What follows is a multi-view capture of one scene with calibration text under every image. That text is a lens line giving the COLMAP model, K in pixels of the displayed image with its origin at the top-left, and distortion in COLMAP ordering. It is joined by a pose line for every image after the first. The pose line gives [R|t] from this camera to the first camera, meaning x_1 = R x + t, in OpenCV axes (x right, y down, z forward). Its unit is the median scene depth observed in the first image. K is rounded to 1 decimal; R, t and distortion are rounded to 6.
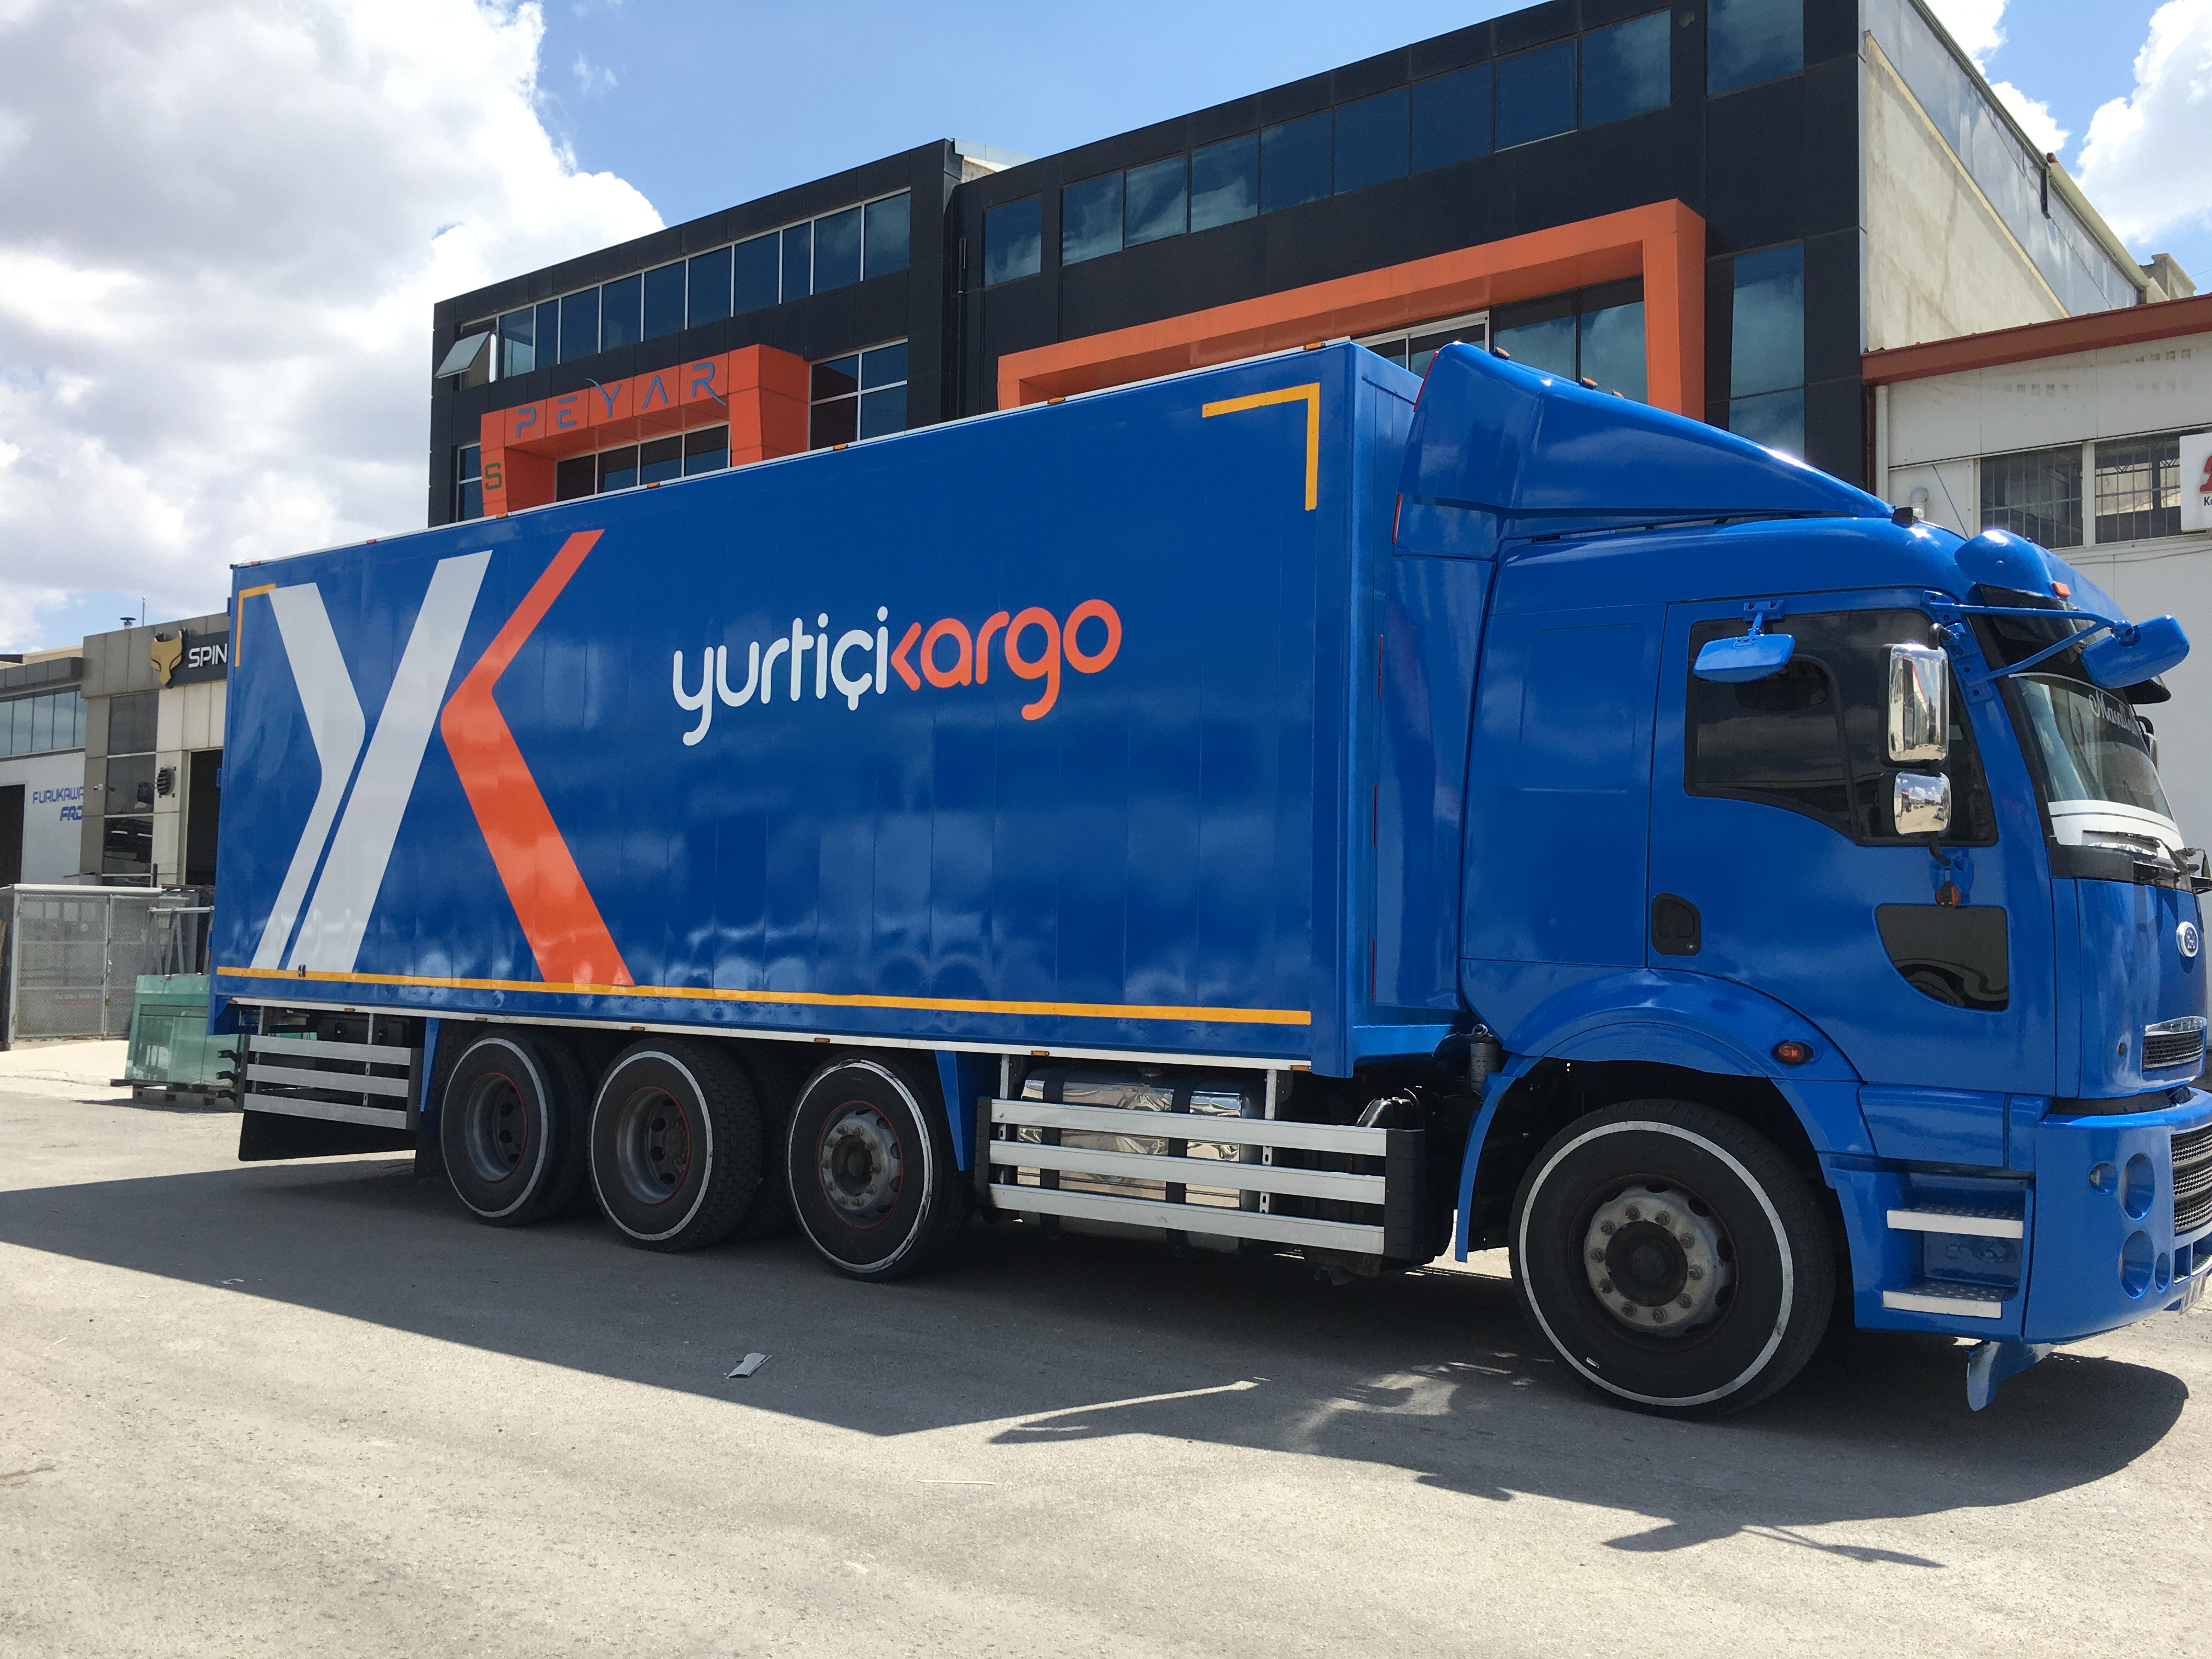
lens RADIAL K [[1876.7, 0, 1106.0], [0, 1876.7, 829.5], [0, 0, 1]] dist [0.079412, -0.113456]
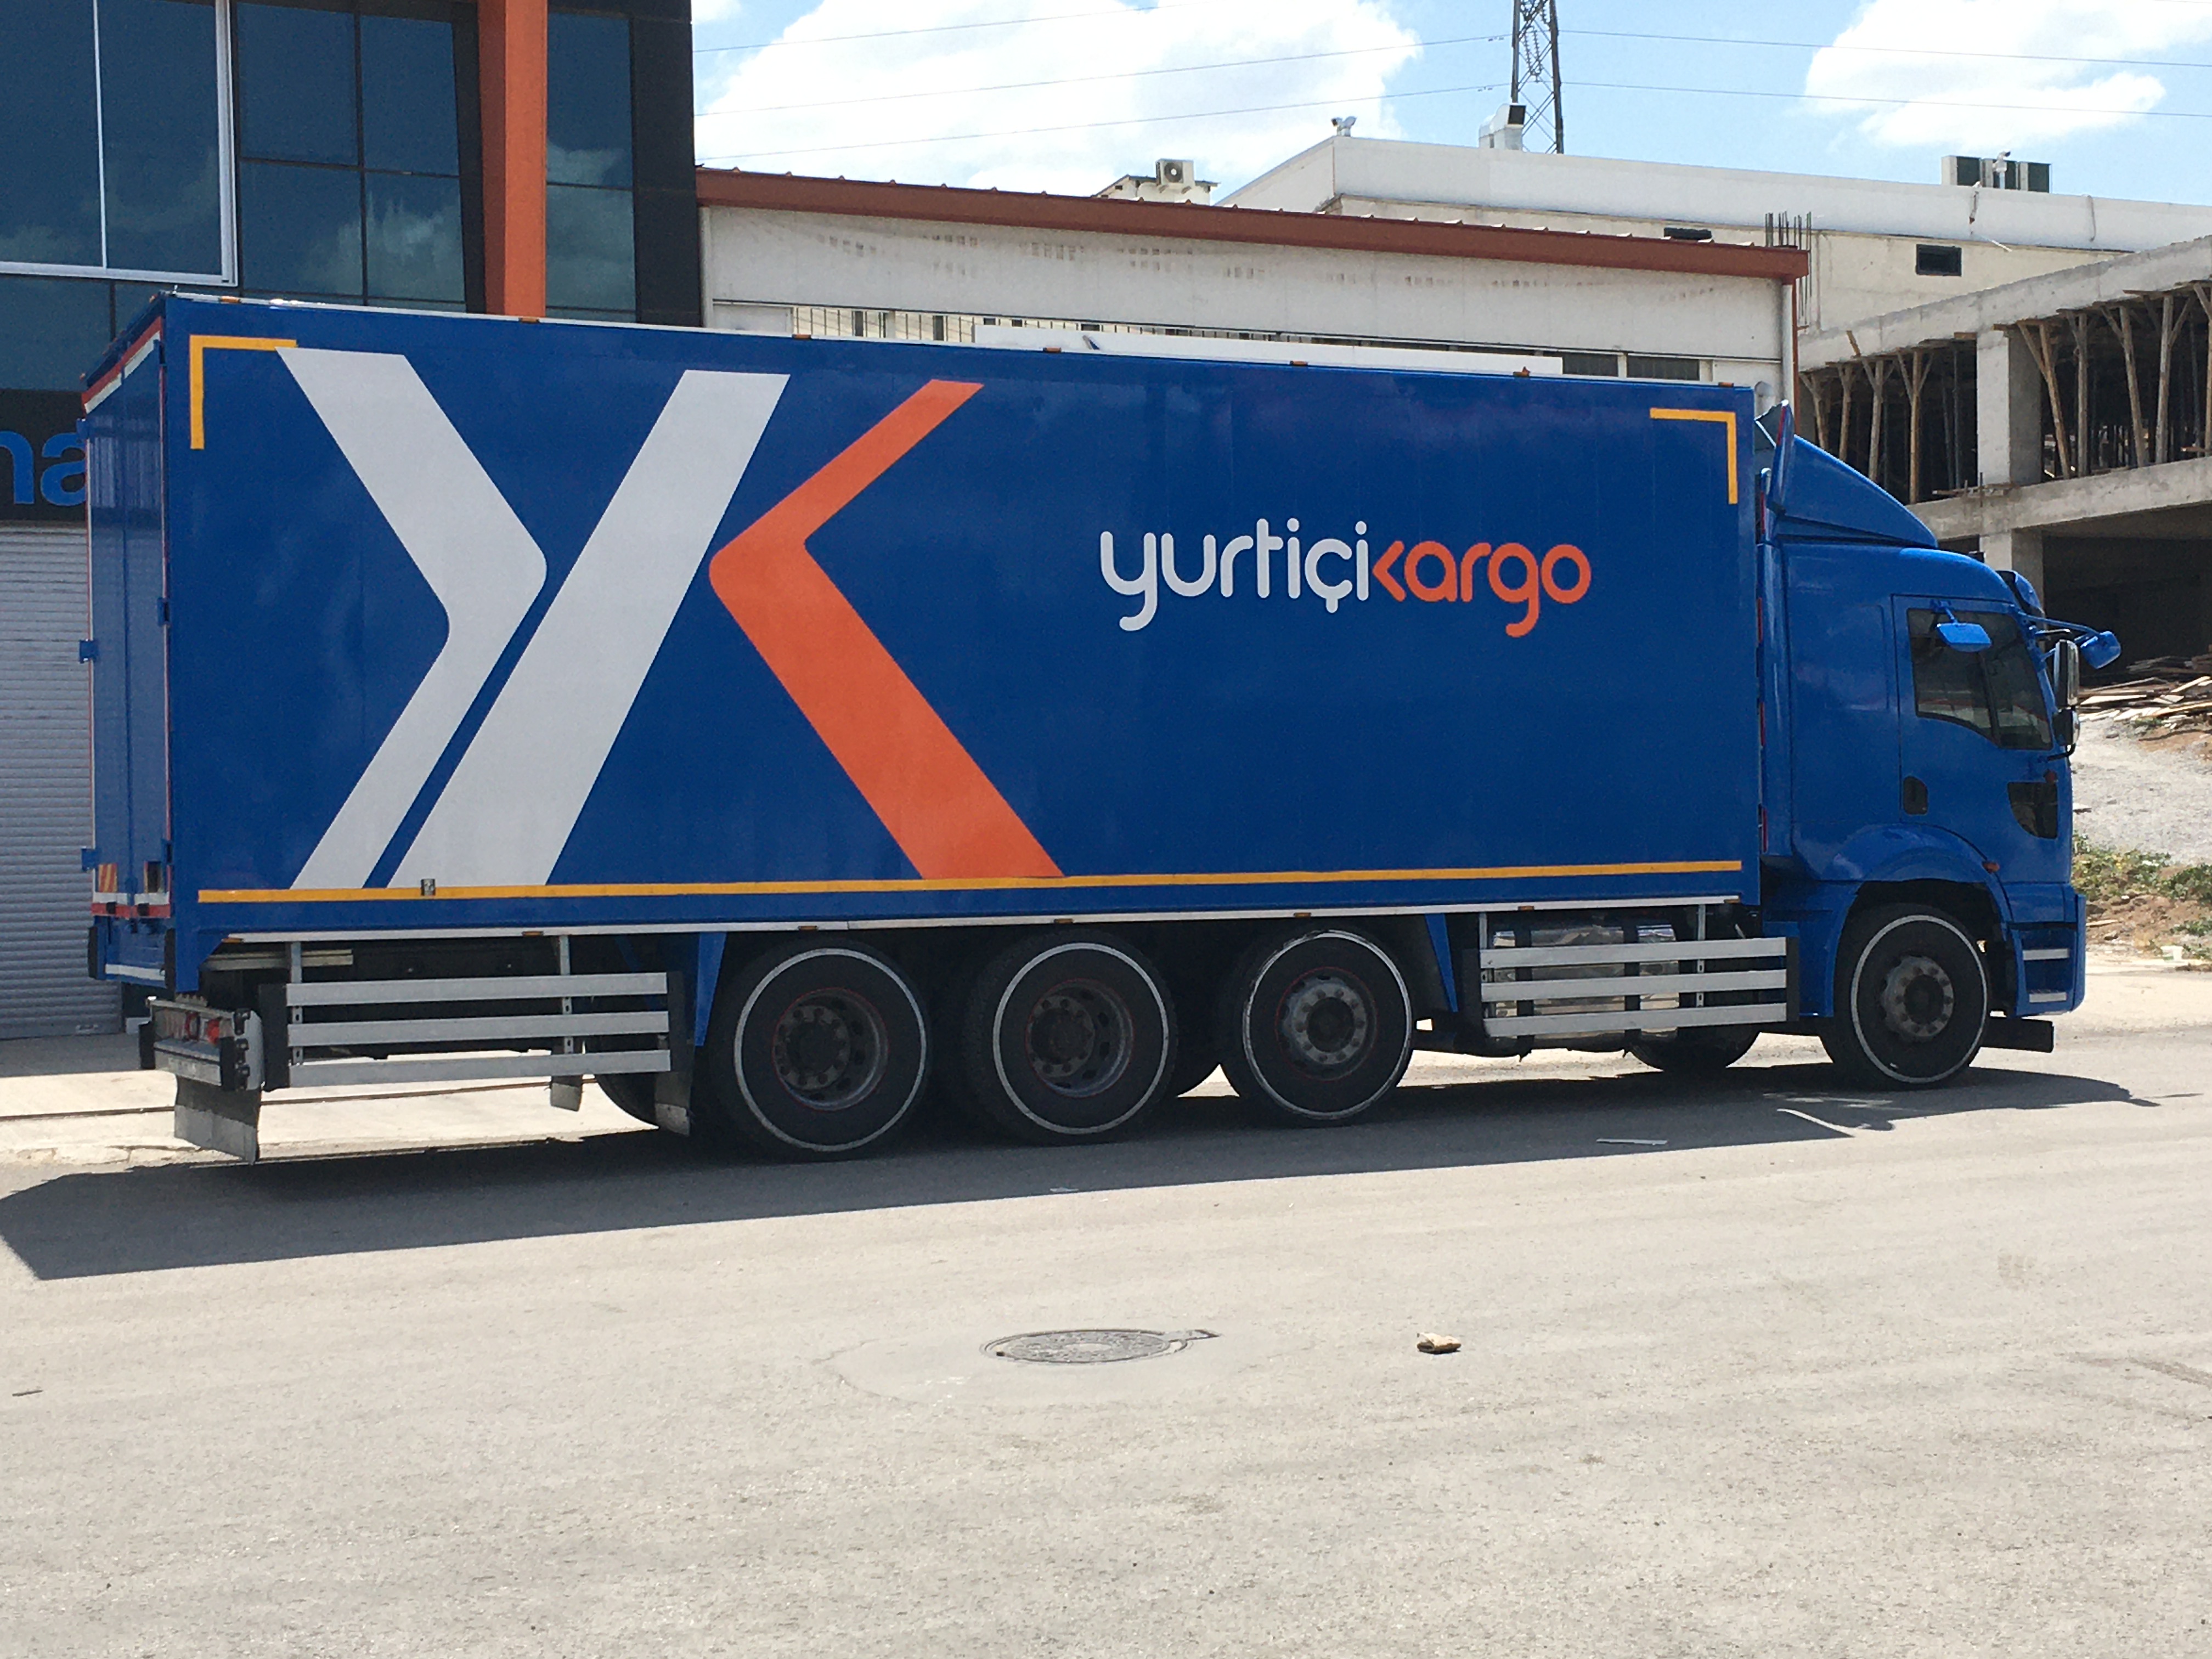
lens RADIAL K [[3177.3, 0, 1106.0], [0, 3177.3, 829.5], [0, 0, 1]] dist [0.043687, 0.119355]
pose [[0.468413, -0.022793, 0.883216, -1.828667], [-0.030155, 0.998672, 0.041765, -0.010411], [-0.882995, -0.046196, 0.467104, 0.243864]]
